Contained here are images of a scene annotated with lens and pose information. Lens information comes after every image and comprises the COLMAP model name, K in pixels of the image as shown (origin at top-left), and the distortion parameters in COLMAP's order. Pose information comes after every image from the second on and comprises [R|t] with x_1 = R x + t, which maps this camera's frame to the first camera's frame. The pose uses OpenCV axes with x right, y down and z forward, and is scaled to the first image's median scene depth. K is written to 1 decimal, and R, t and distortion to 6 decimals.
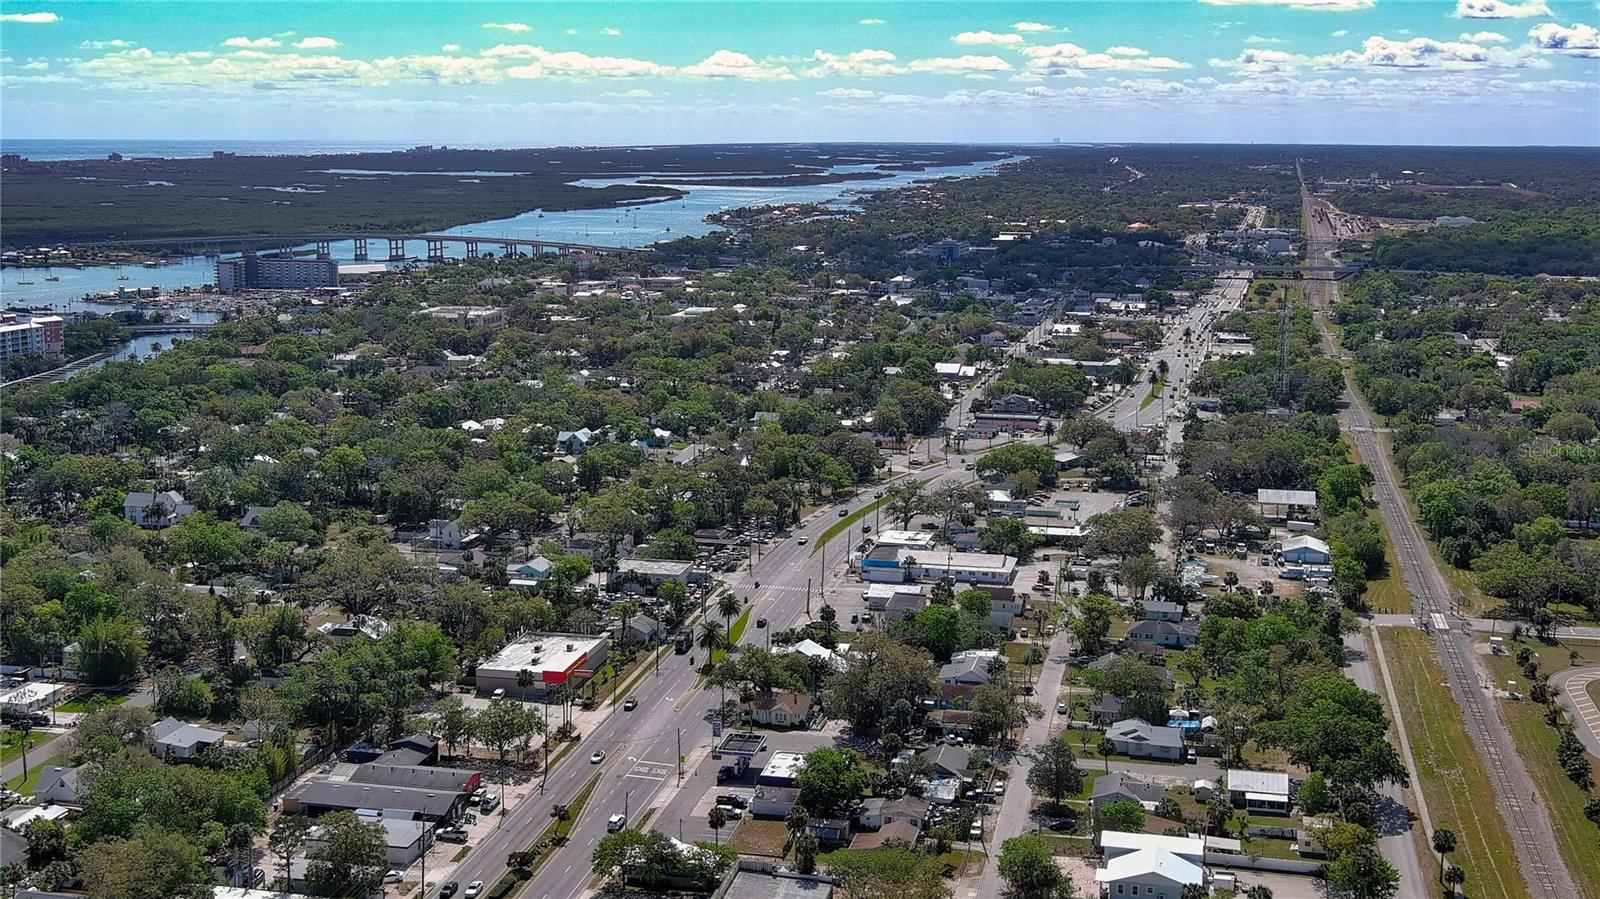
lens RADIAL K [[1845.6, 0, 801.6], [0, 1845.6, 404.9], [0, 0, 1]] dist [0.038194, -0.142342]
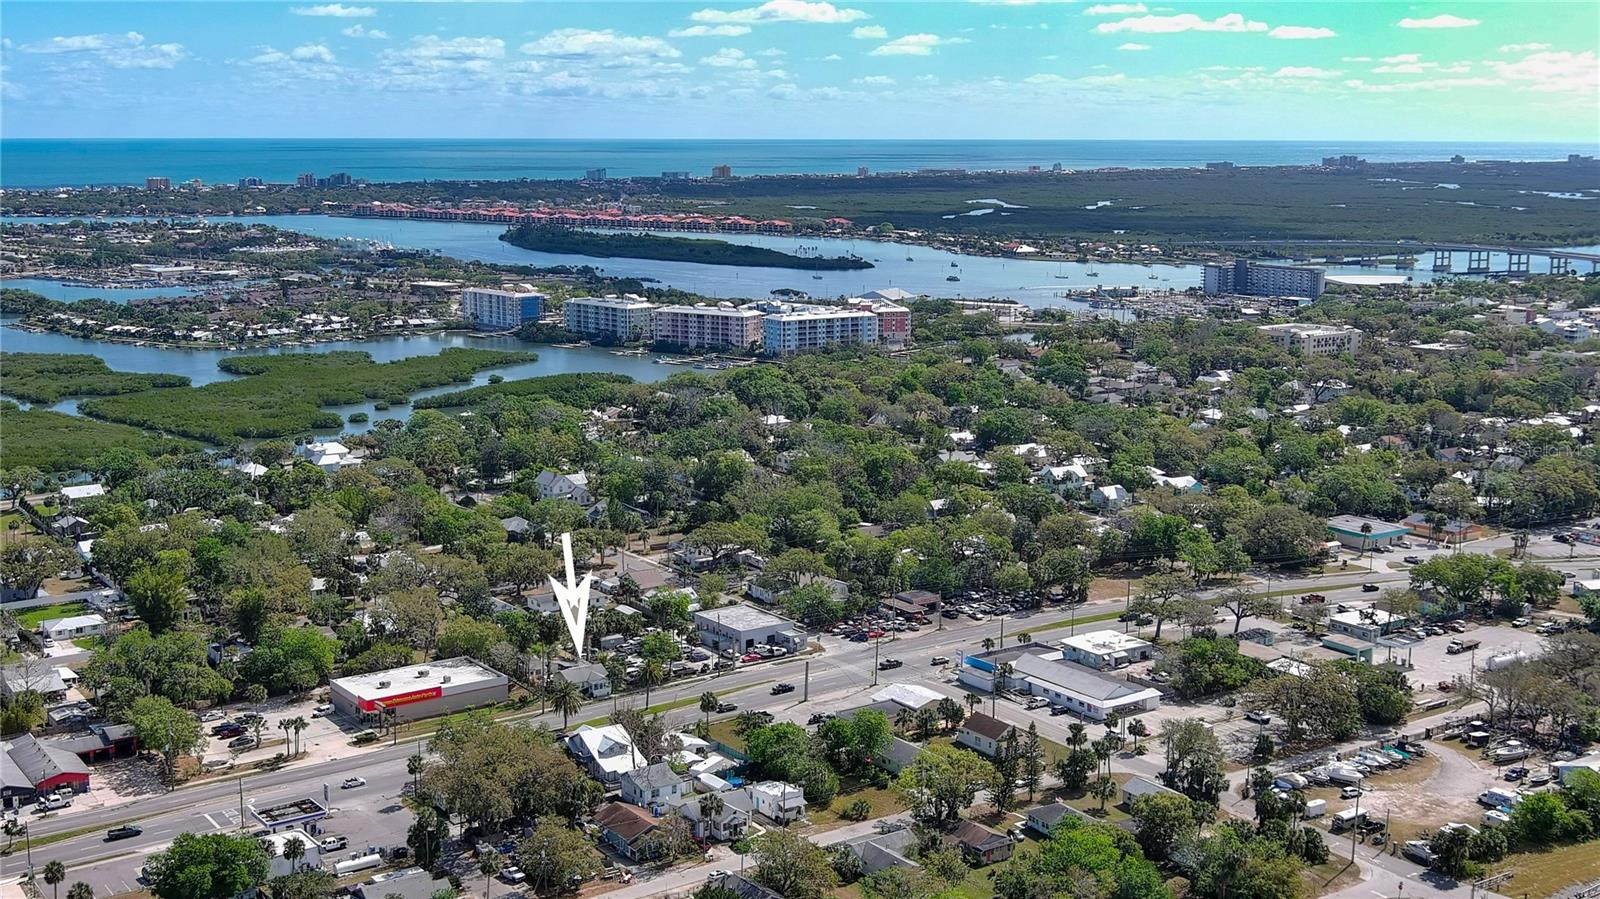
lens RADIAL K [[1845.6, 0, 801.6], [0, 1845.6, 404.9], [0, 0, 1]] dist [0.038194, -0.142342]
pose [[0.742885, 0.097121, -0.662336, 0.271658], [-0.098036, 0.994536, 0.035874, -0.025713], [0.662202, 0.038283, 0.748347, 0.182259]]
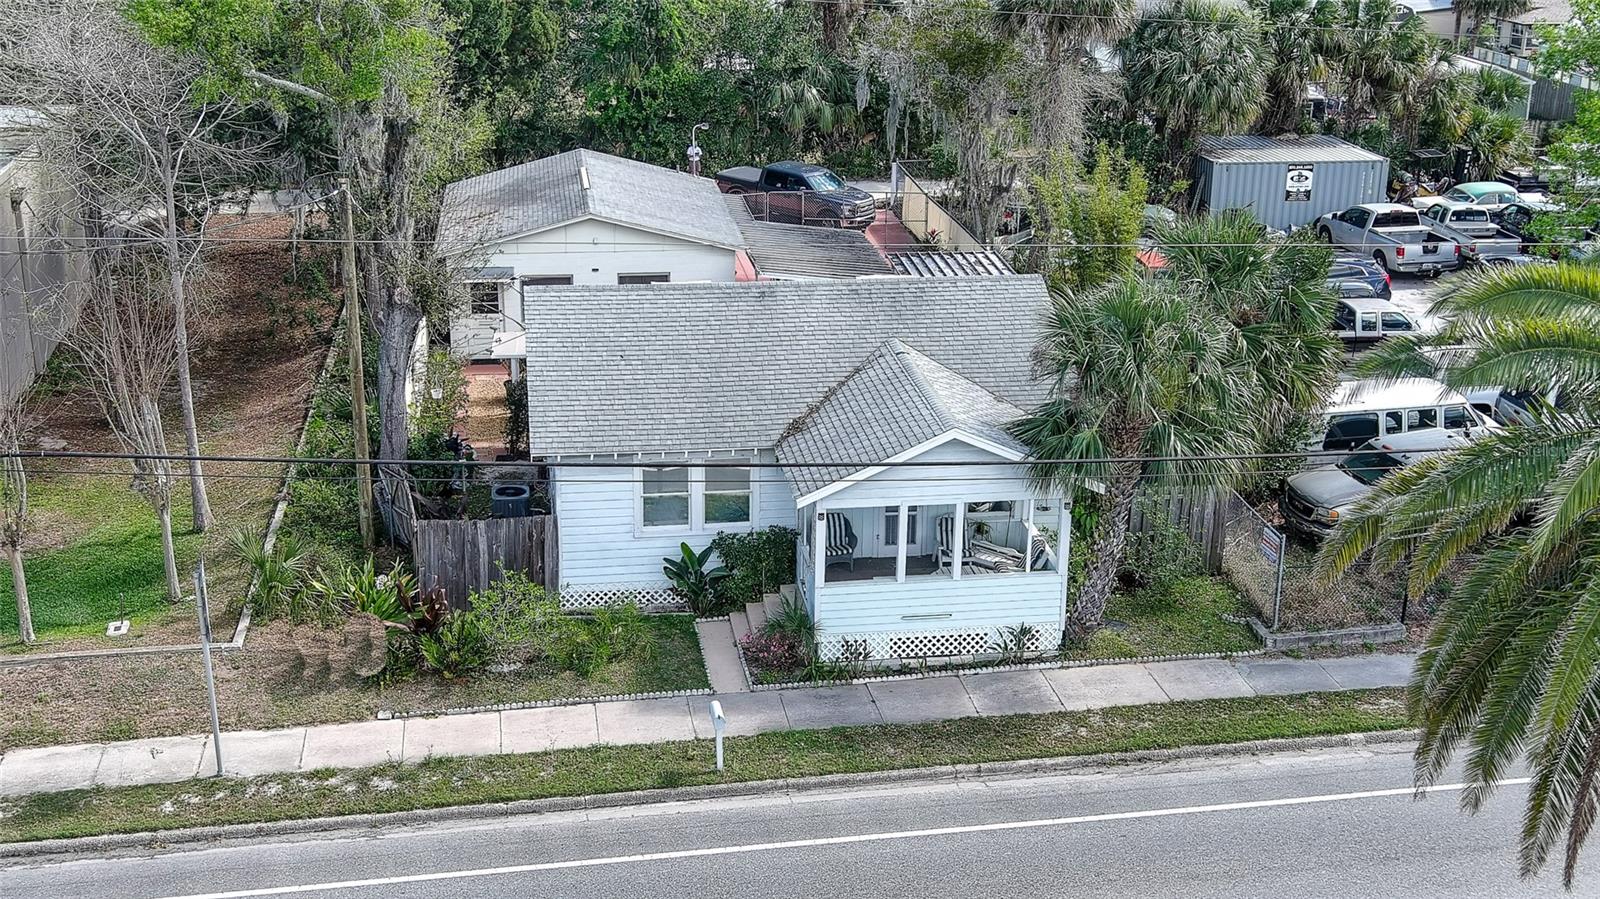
lens RADIAL K [[1845.6, 0, 801.6], [0, 1845.6, 404.9], [0, 0, 1]] dist [0.038194, -0.142342]
pose [[0.373006, 0.285340, -0.882863, -0.008199], [-0.146843, 0.957699, 0.247486, 0.047643], [0.916135, 0.037329, 0.399128, 0.454852]]
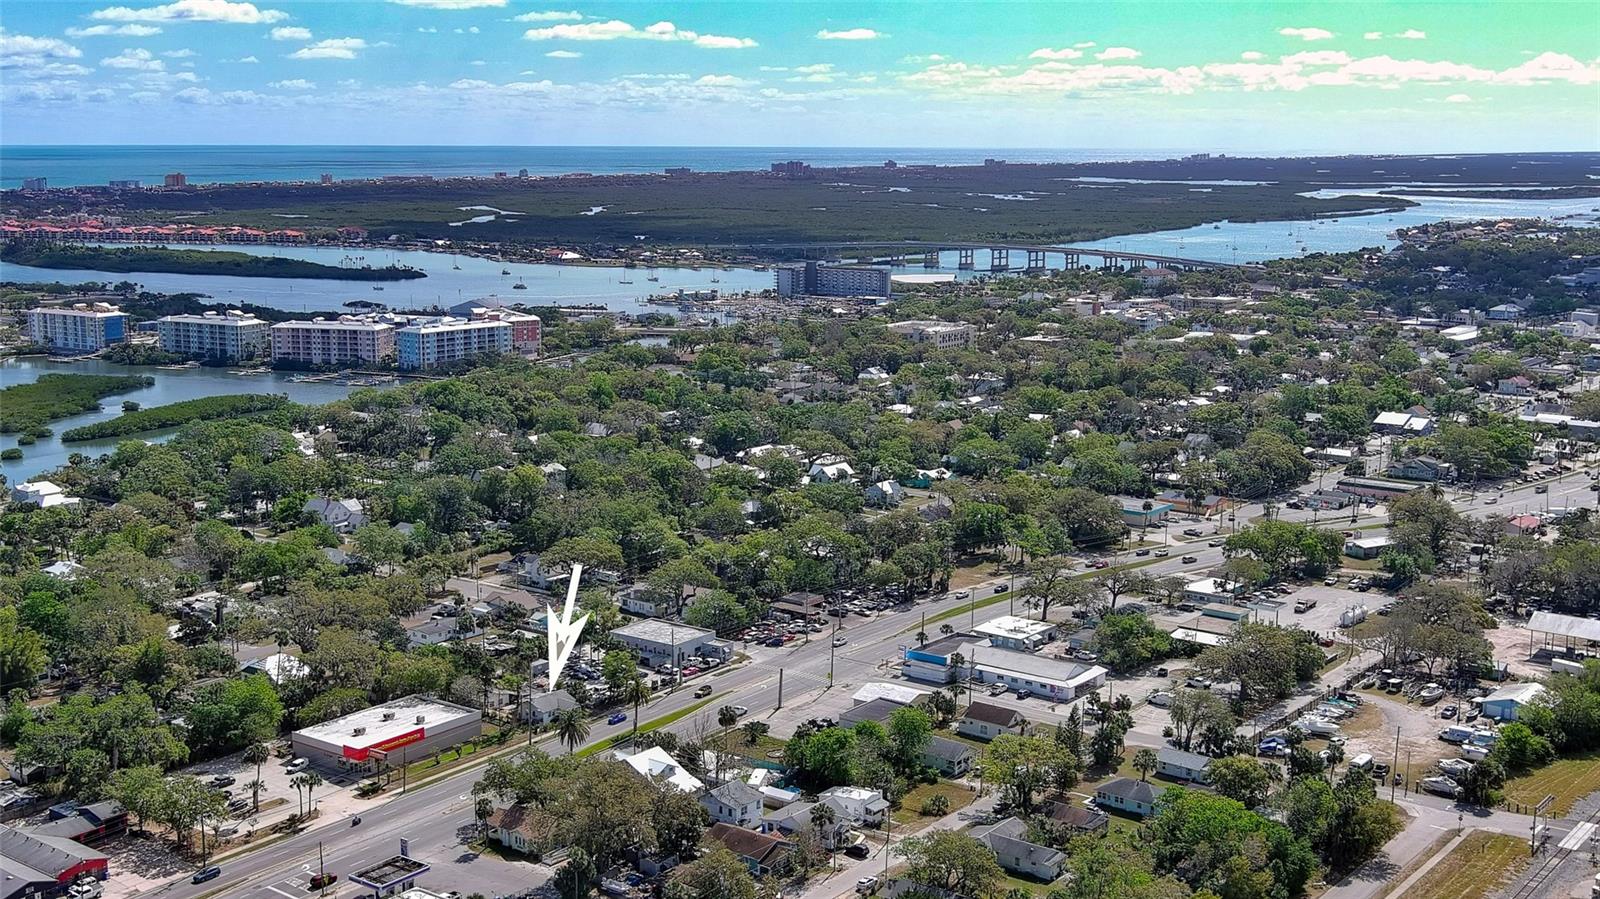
lens RADIAL K [[1845.6, 0, 801.6], [0, 1845.6, 404.9], [0, 0, 1]] dist [0.038194, -0.142342]
pose [[0.909938, 0.058542, -0.410593, 0.174077], [-0.060366, 0.998140, 0.008532, -0.016530], [0.410328, 0.017022, 0.911779, 0.117784]]
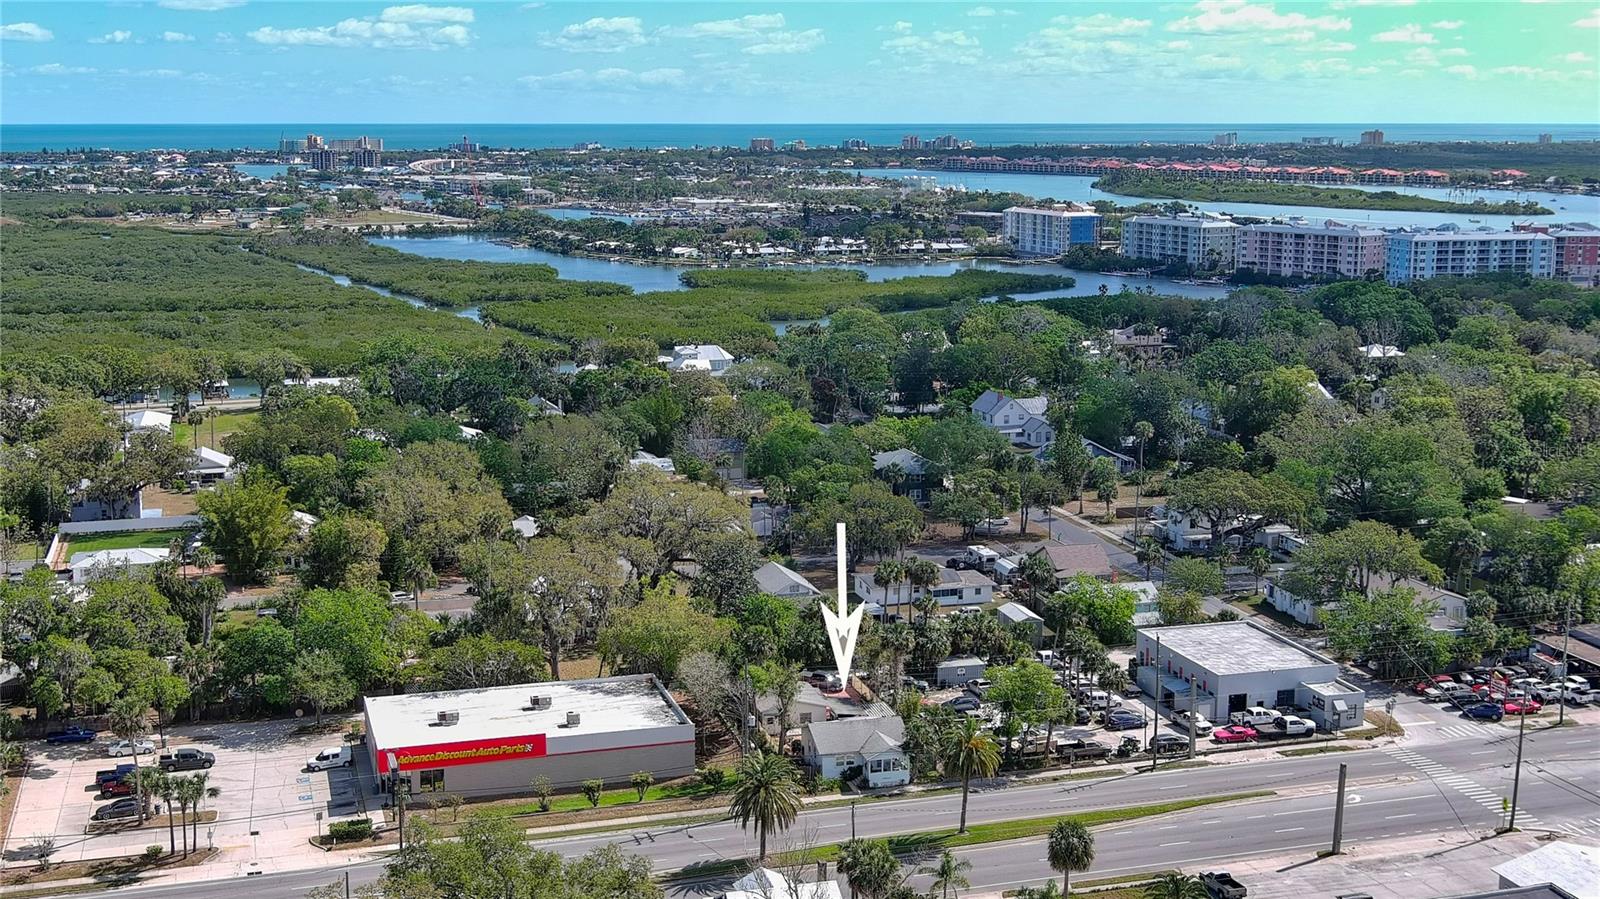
lens RADIAL K [[1903.5, 0, 793.0], [0, 1903.5, 450.4], [0, 0, 1]] dist [0.061982, -0.210762]
pose [[0.478938, 0.148529, -0.865192, 0.132026], [-0.127315, 0.986914, 0.098948, 0.005272], [0.868567, 0.062762, 0.491581, 0.358347]]
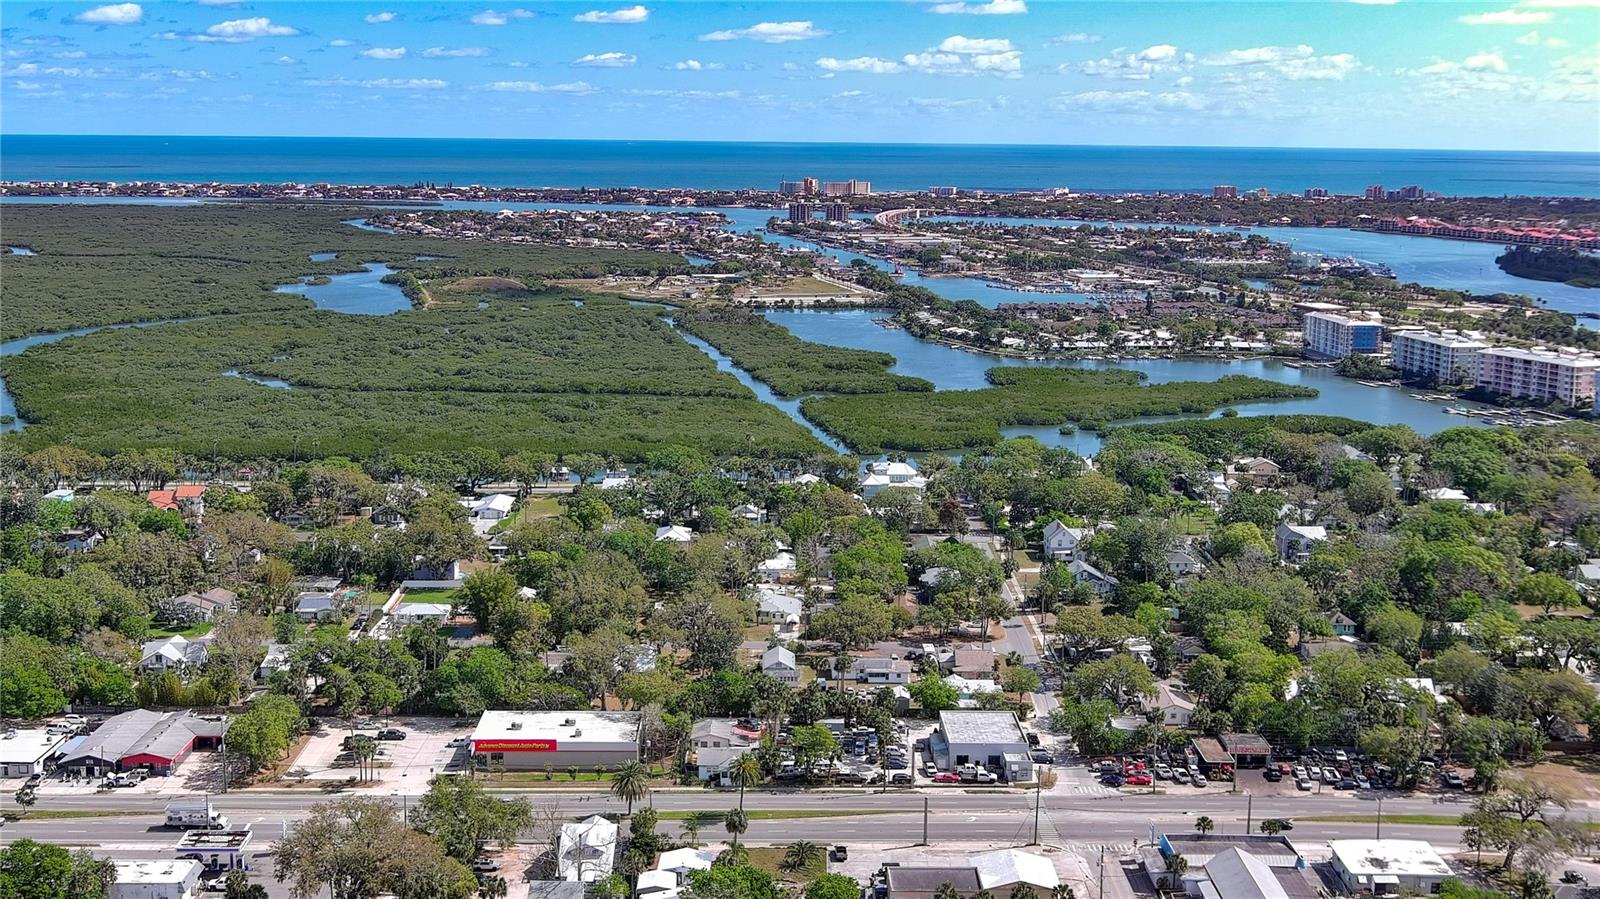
lens RADIAL K [[1848.0, 0, 802.5], [0, 1848.0, 410.5], [0, 0, 1]] dist [0.040939, -0.158068]
pose [[0.229520, 0.144631, -0.962498, 0.309901], [-0.154177, 0.981815, 0.110768, -0.055854], [0.961015, 0.122972, 0.247645, 0.384041]]
